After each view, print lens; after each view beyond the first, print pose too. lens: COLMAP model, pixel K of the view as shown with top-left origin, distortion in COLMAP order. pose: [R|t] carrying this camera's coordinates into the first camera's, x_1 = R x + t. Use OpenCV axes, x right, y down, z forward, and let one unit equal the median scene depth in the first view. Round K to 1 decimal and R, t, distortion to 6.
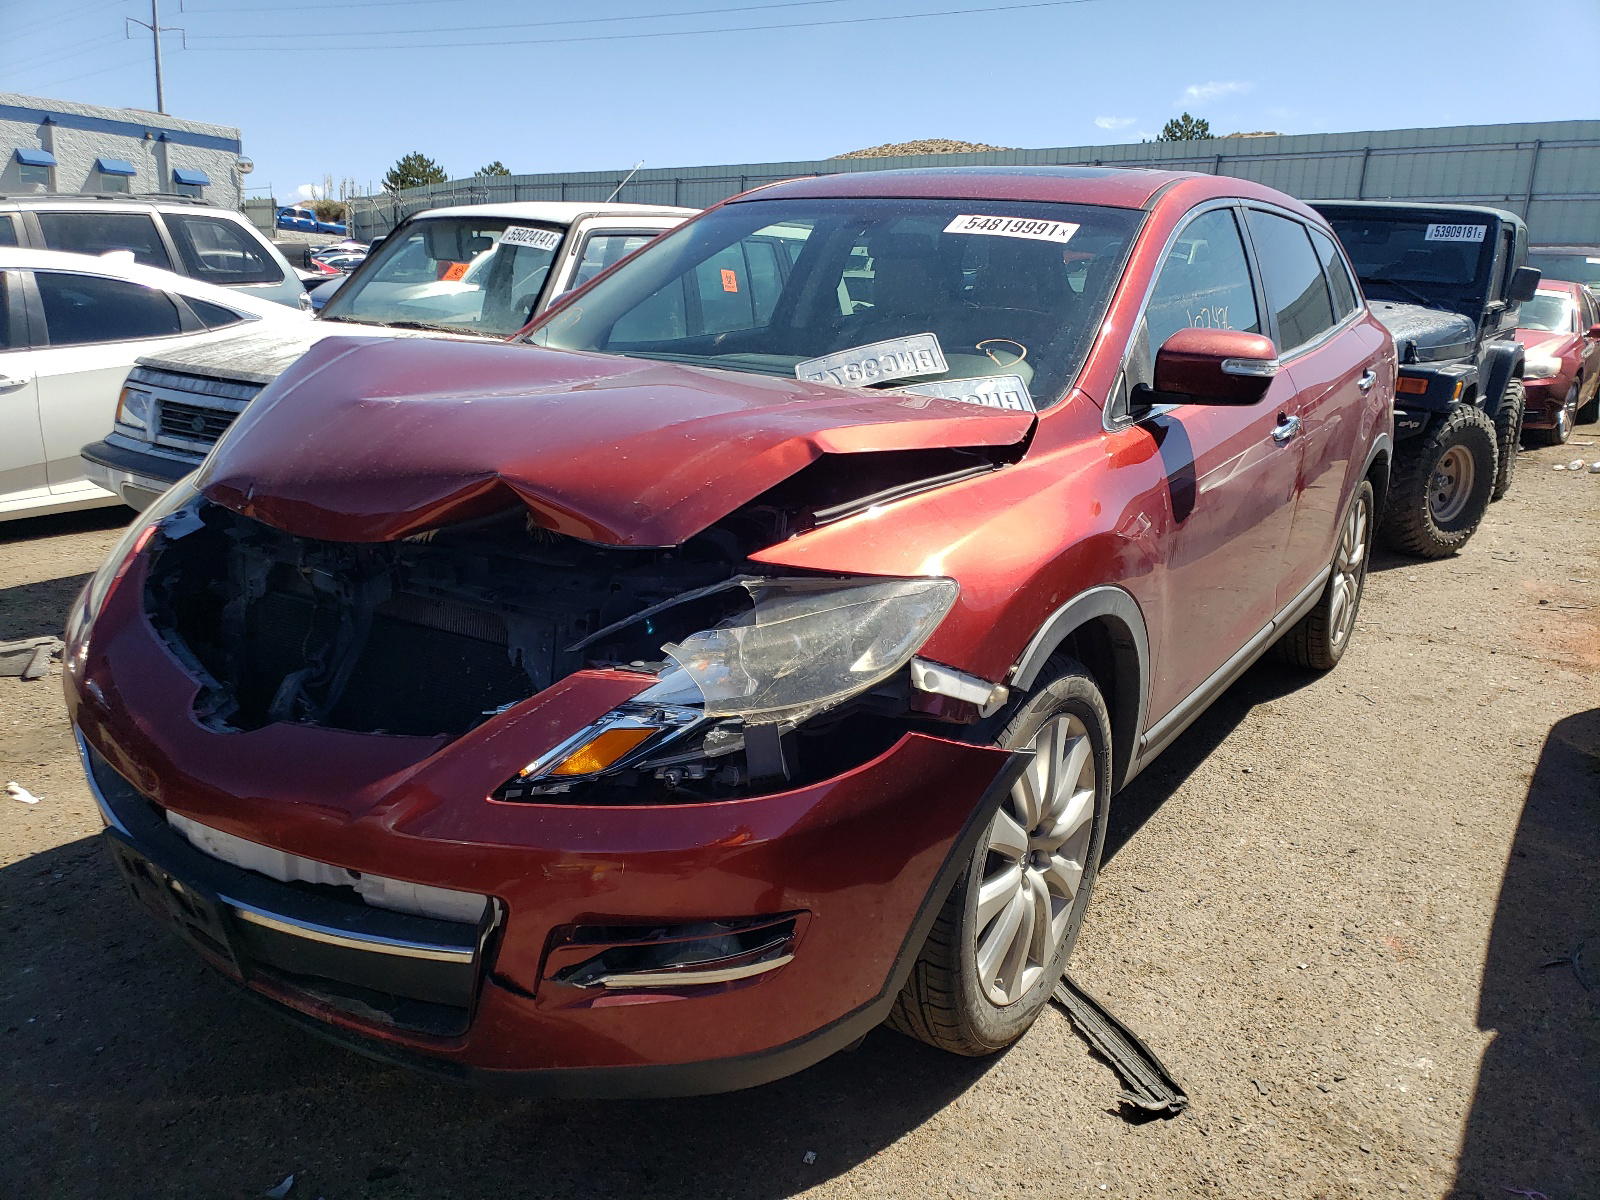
lens RADIAL K [[1194.2, 0, 800.0], [0, 1194.2, 600.0], [0, 0, 1]] dist [0.068229, -0.039960]
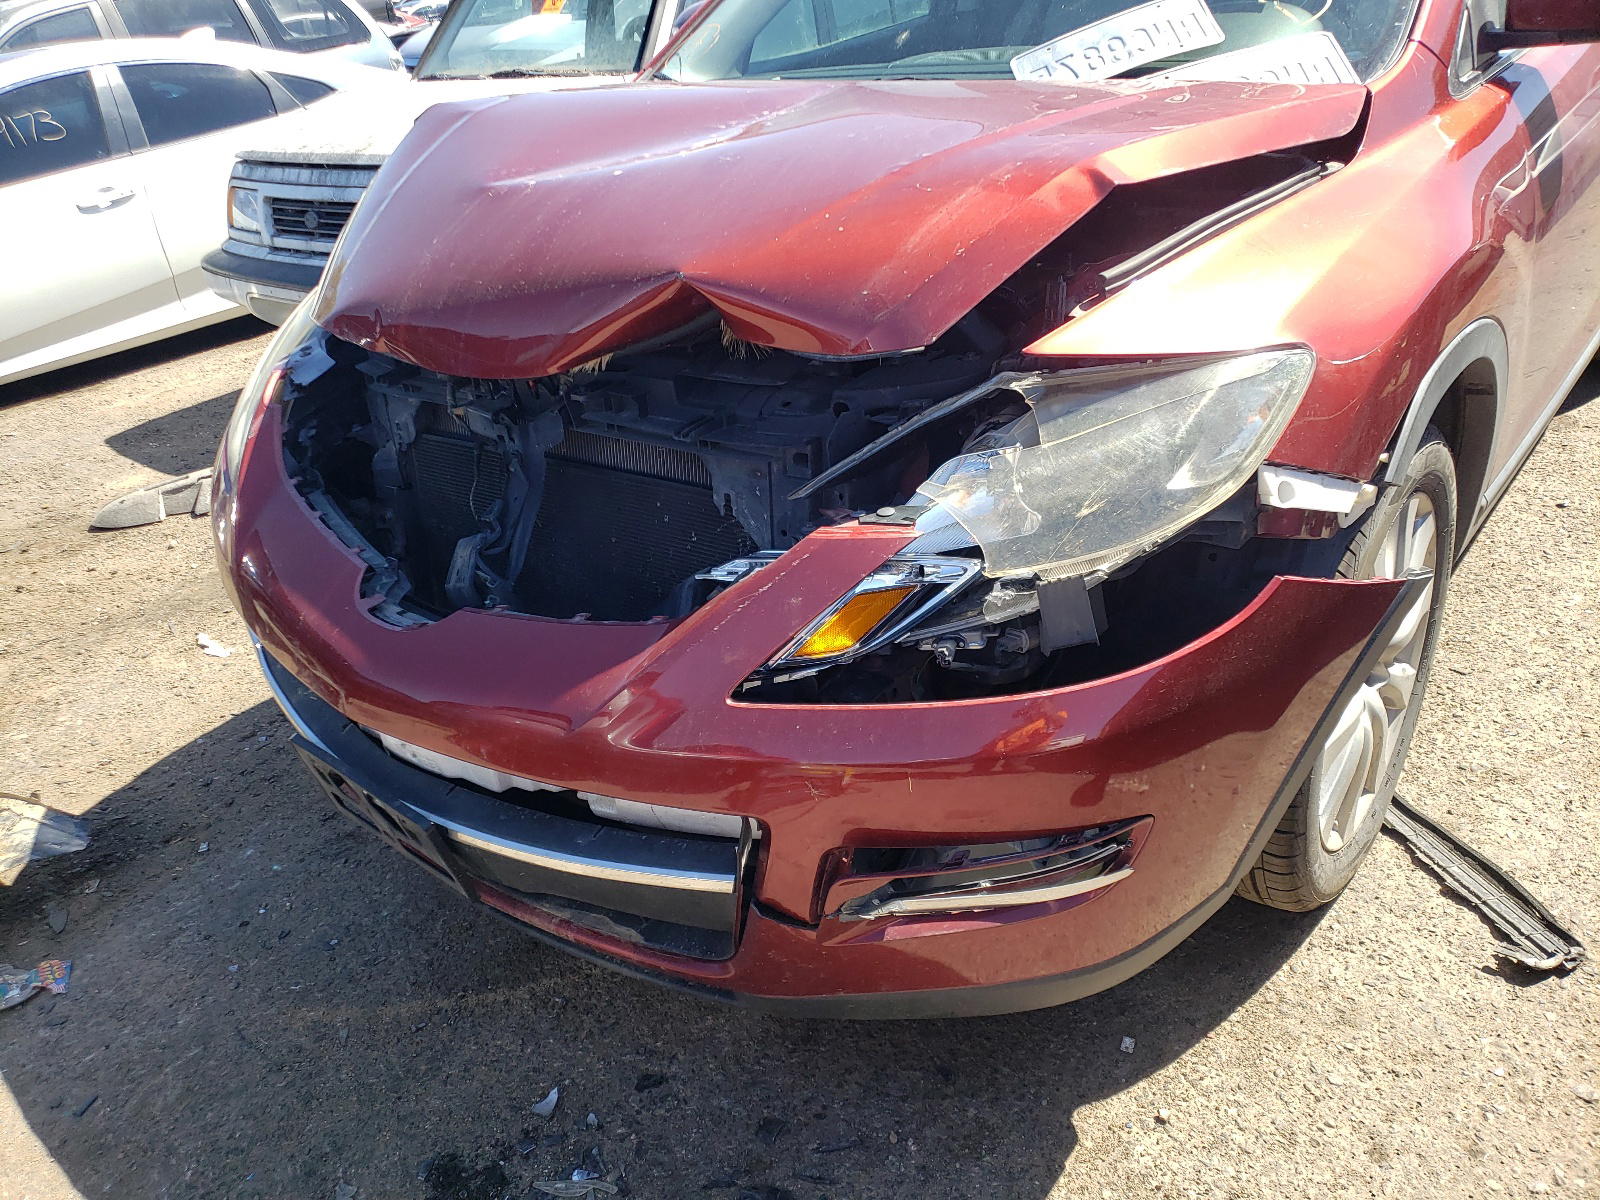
lens RADIAL K [[1212.1, 0, 800.0], [0, 1212.1, 600.0], [0, 0, 1]] dist [0.117685, -0.139219]
pose [[0.988269, -0.077746, -0.131456, -0.077628], [0.103757, 0.973384, 0.204349, -0.046416], [0.112070, -0.215591, 0.970031, 0.183854]]
